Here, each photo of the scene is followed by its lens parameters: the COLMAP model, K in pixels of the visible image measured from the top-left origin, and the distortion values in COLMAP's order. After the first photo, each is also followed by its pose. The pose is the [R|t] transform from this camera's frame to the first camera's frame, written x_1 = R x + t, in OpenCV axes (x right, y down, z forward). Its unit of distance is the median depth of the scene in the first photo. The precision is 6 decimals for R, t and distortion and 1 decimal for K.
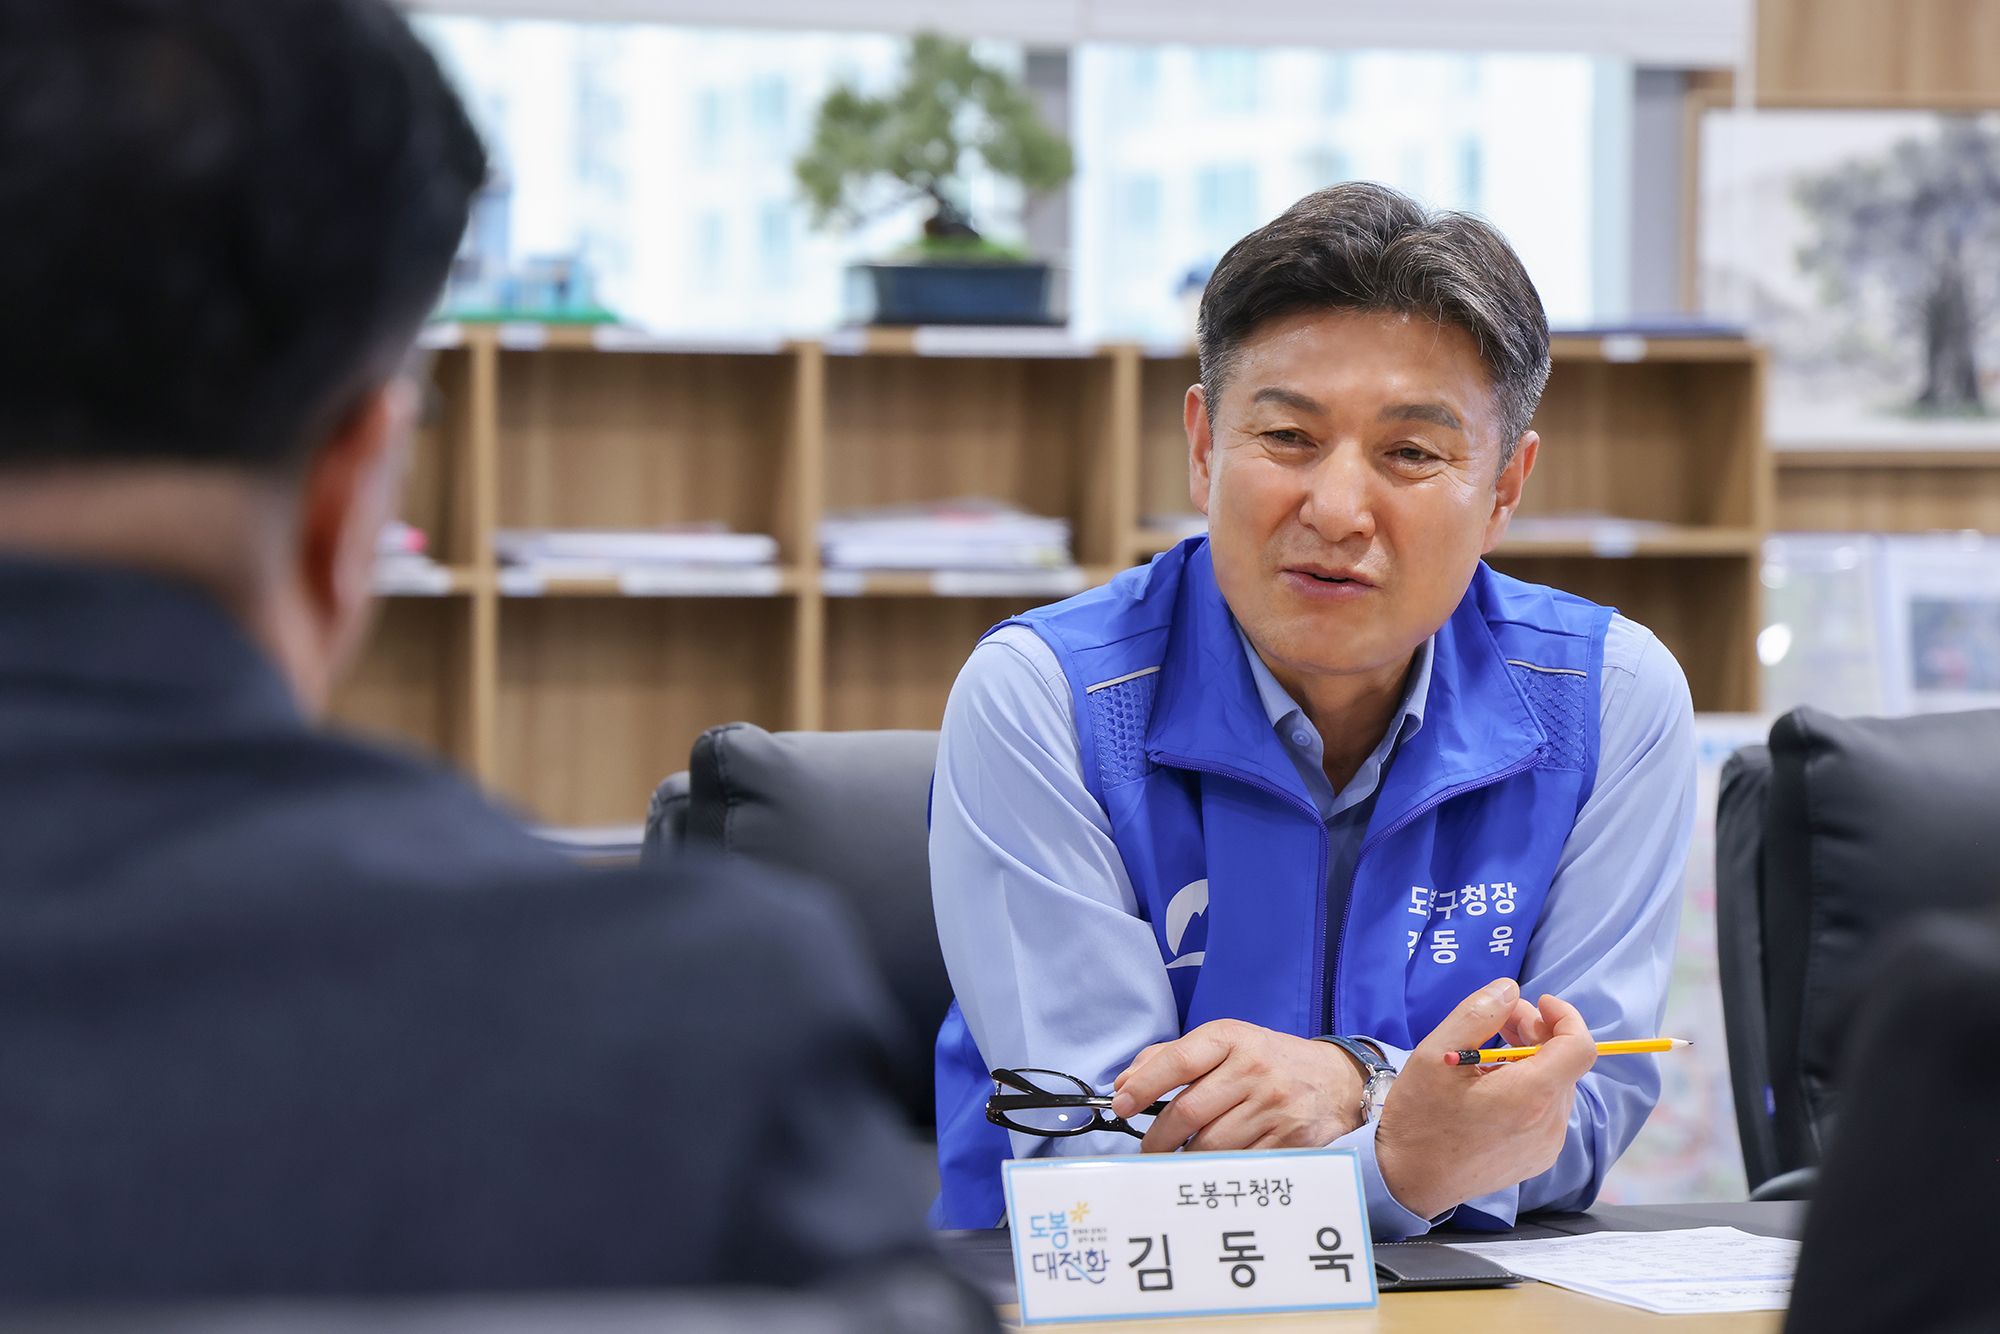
lens RADIAL K [[6708.2, 0, 1067.4], [0, 6708.2, 663.9], [0, 0, 1]] dist [0.929013, -2.753777]
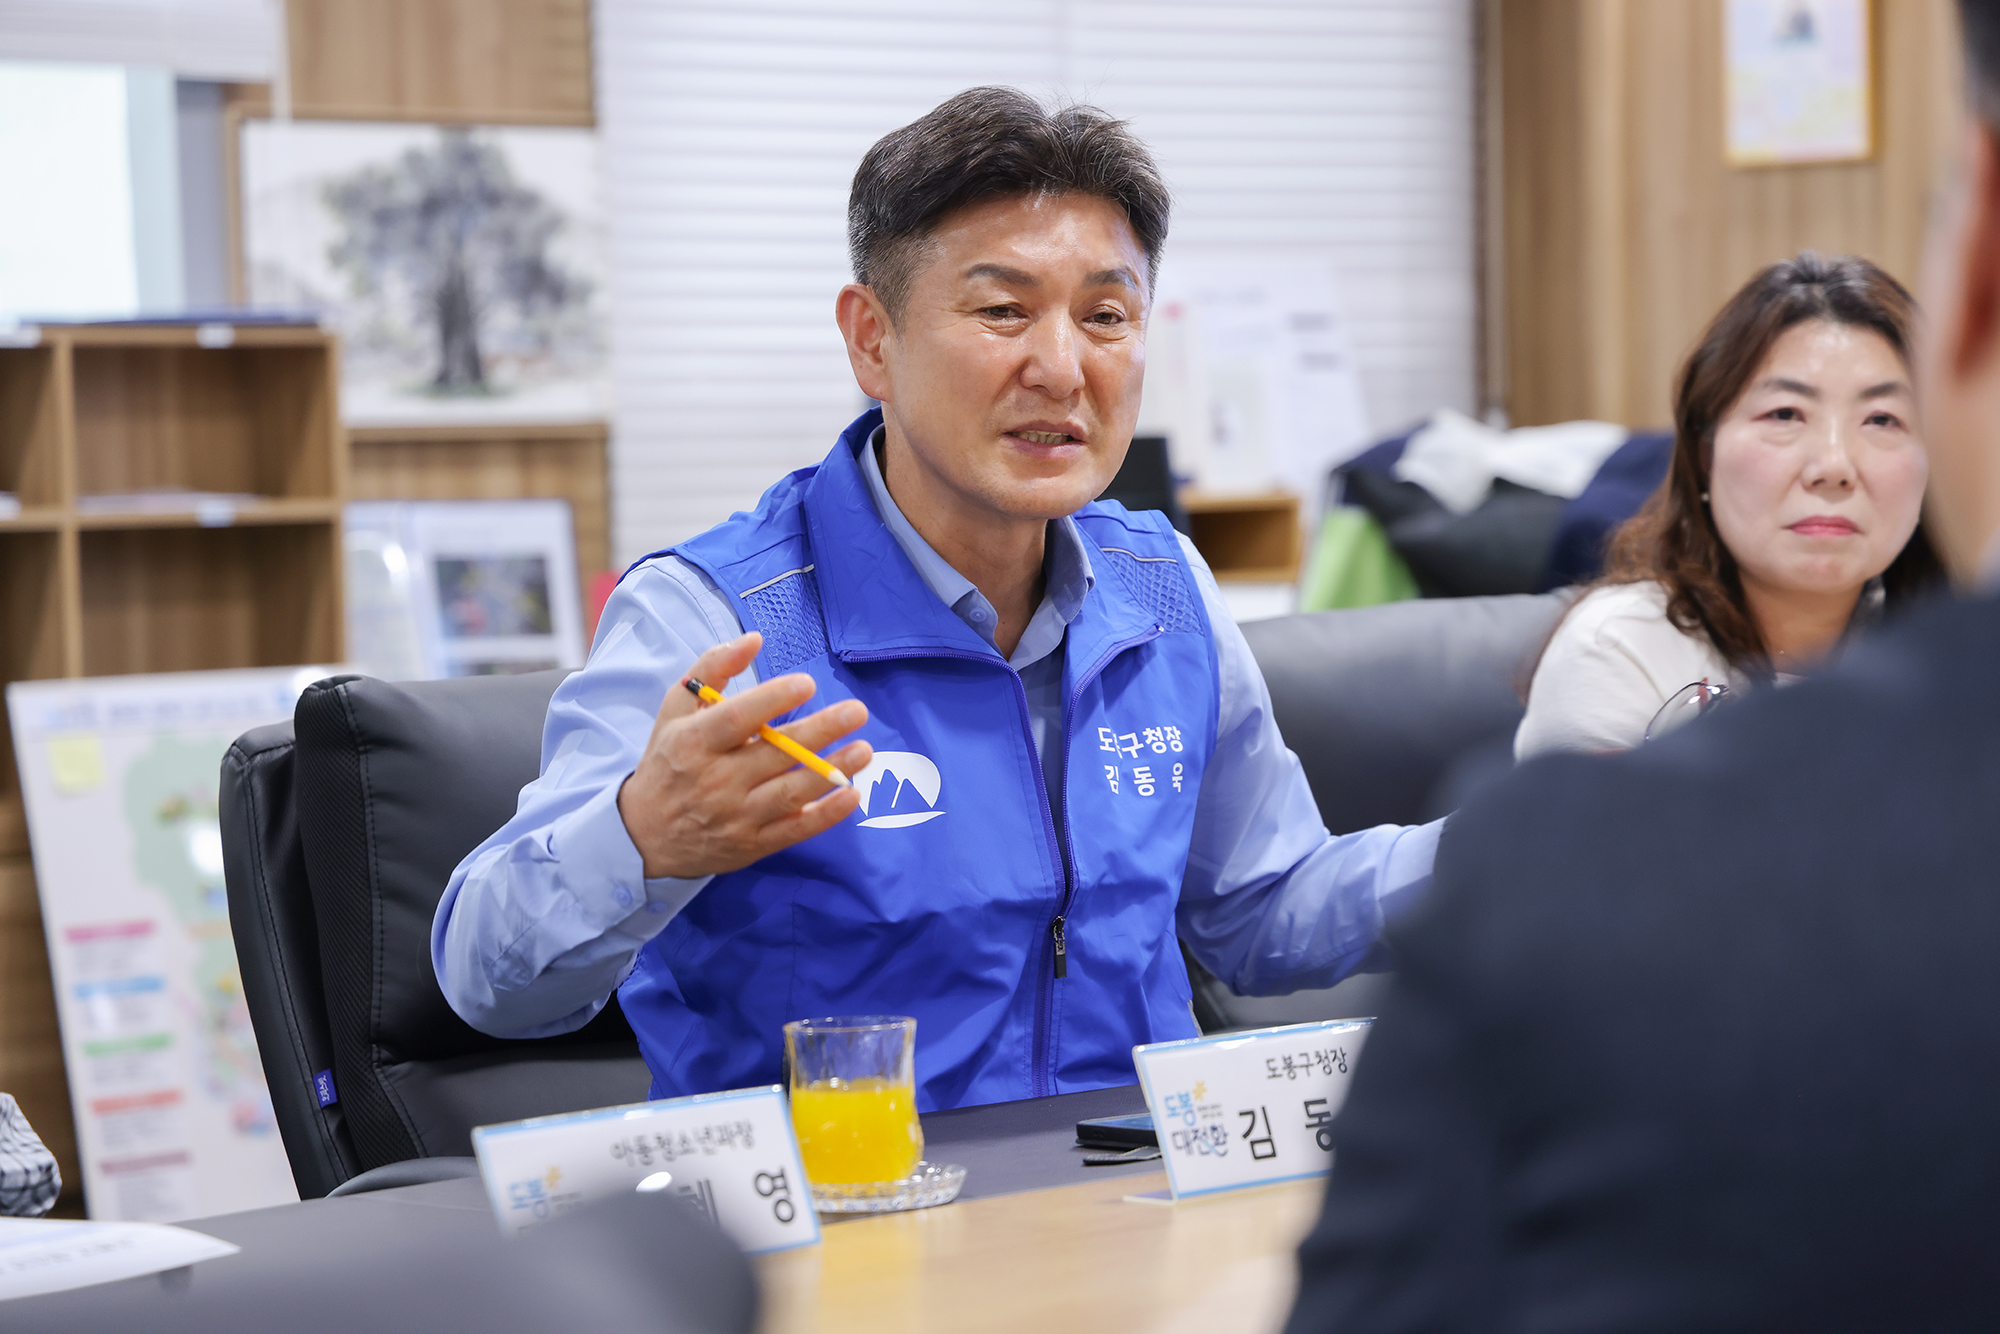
lens RADIAL K [[5831.3, 0, 1000.0], [0, 5831.3, 667.0], [0, 0, 1]] dist [0.845844, -2.519509]
pose [[0.935047, -0.045239, 0.351626, -0.254680], [0.043752, 0.998968, 0.012178, 0.001359], [-0.351815, 0.003997, 0.936061, 0.106099]]
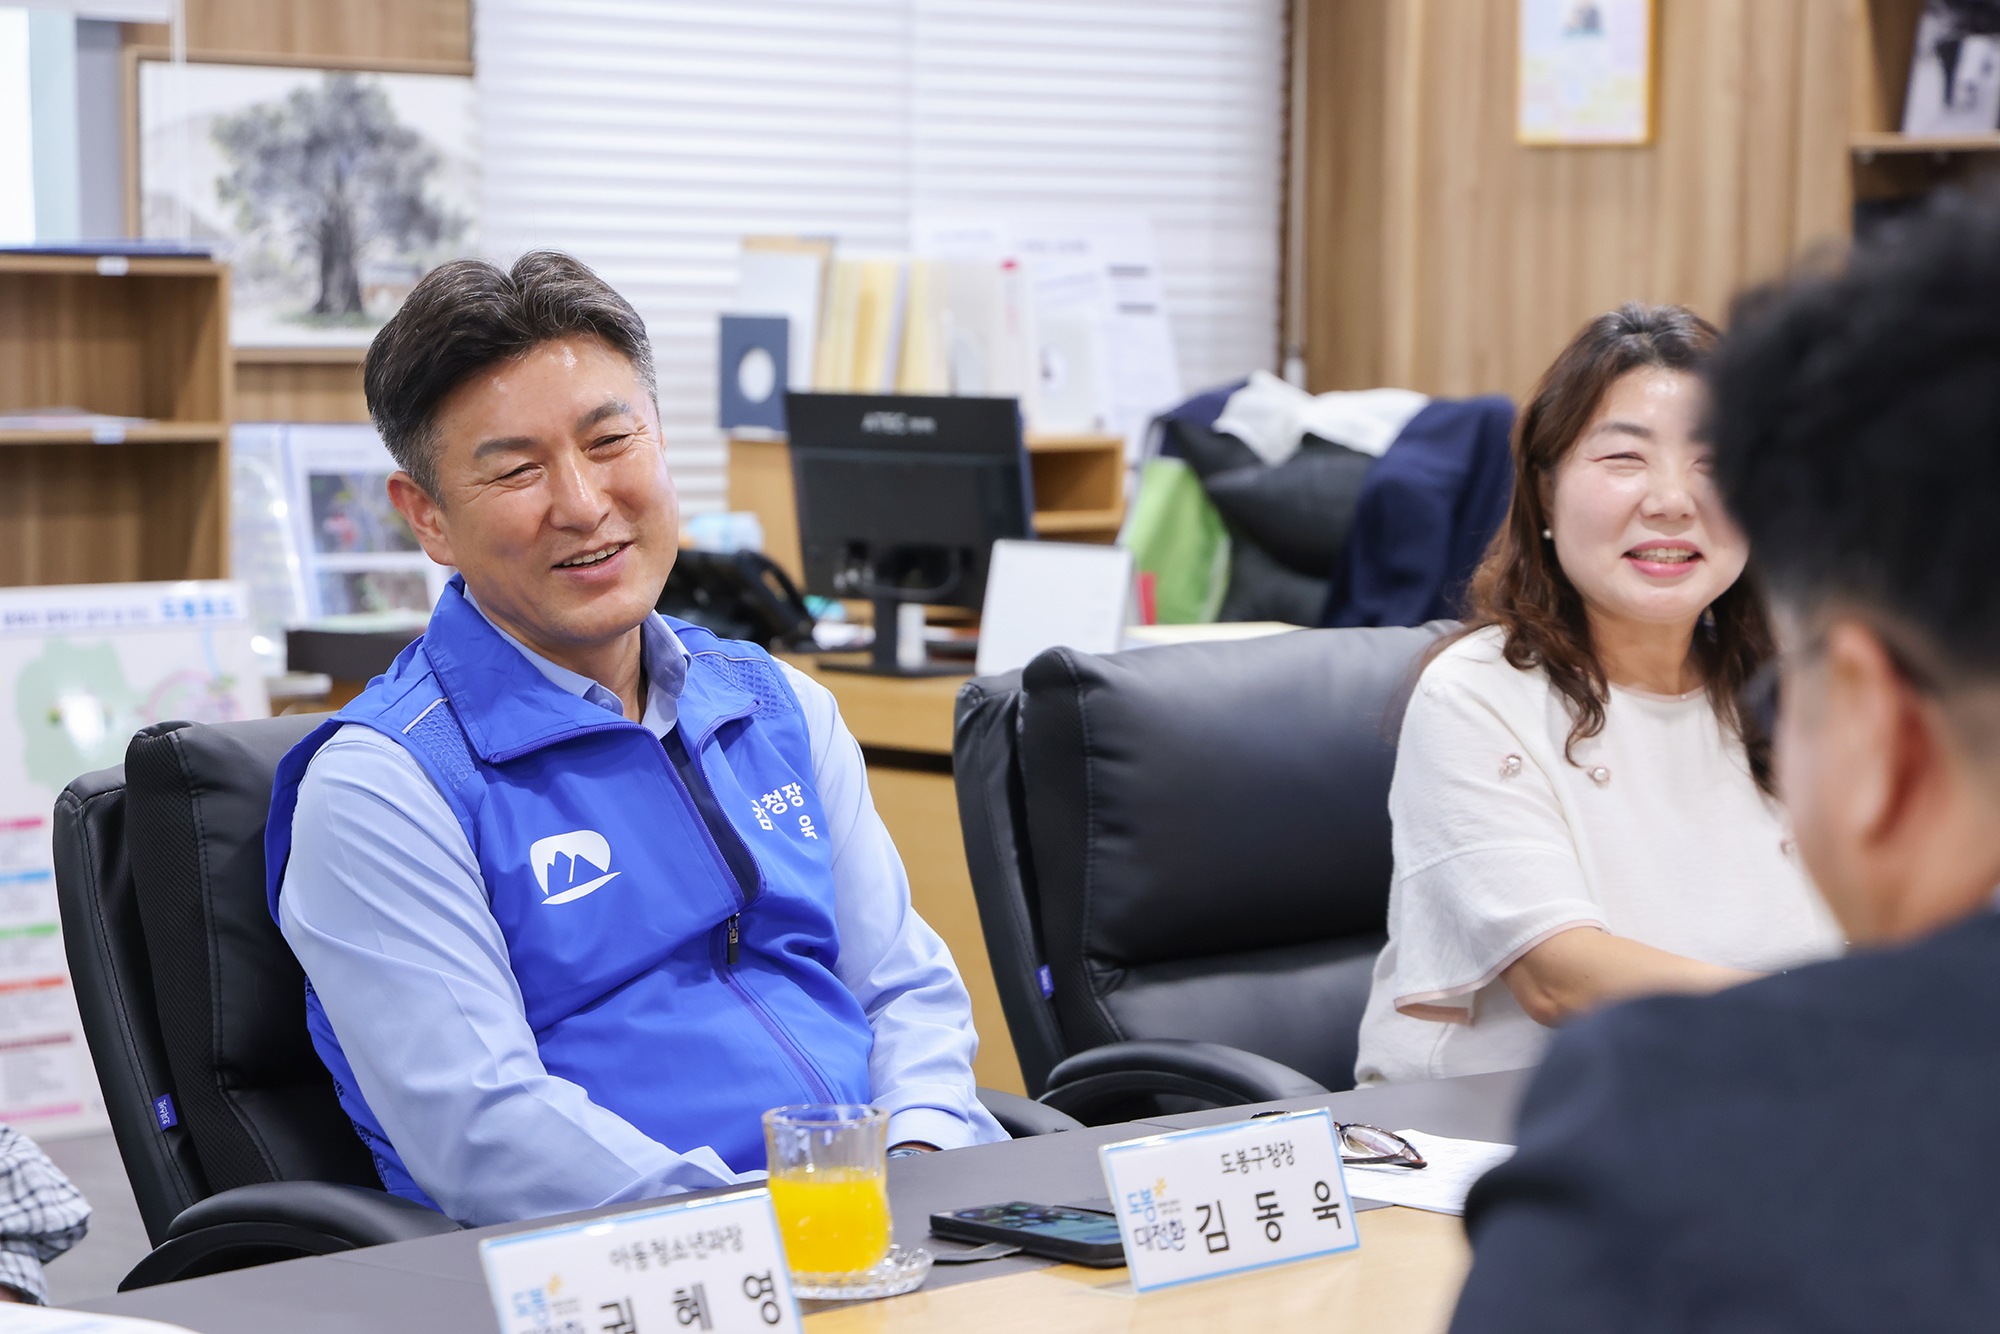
lens RADIAL K [[5338.7, 0, 1000.0], [0, 5338.7, 667.0], [0, 0, 1]] dist [0.471043, 0.686142]
pose [[0.919582, -0.030297, 0.391729, -0.265701], [0.013886, 0.998906, 0.044658, -0.031874], [-0.392654, -0.035627, 0.918996, 0.148696]]
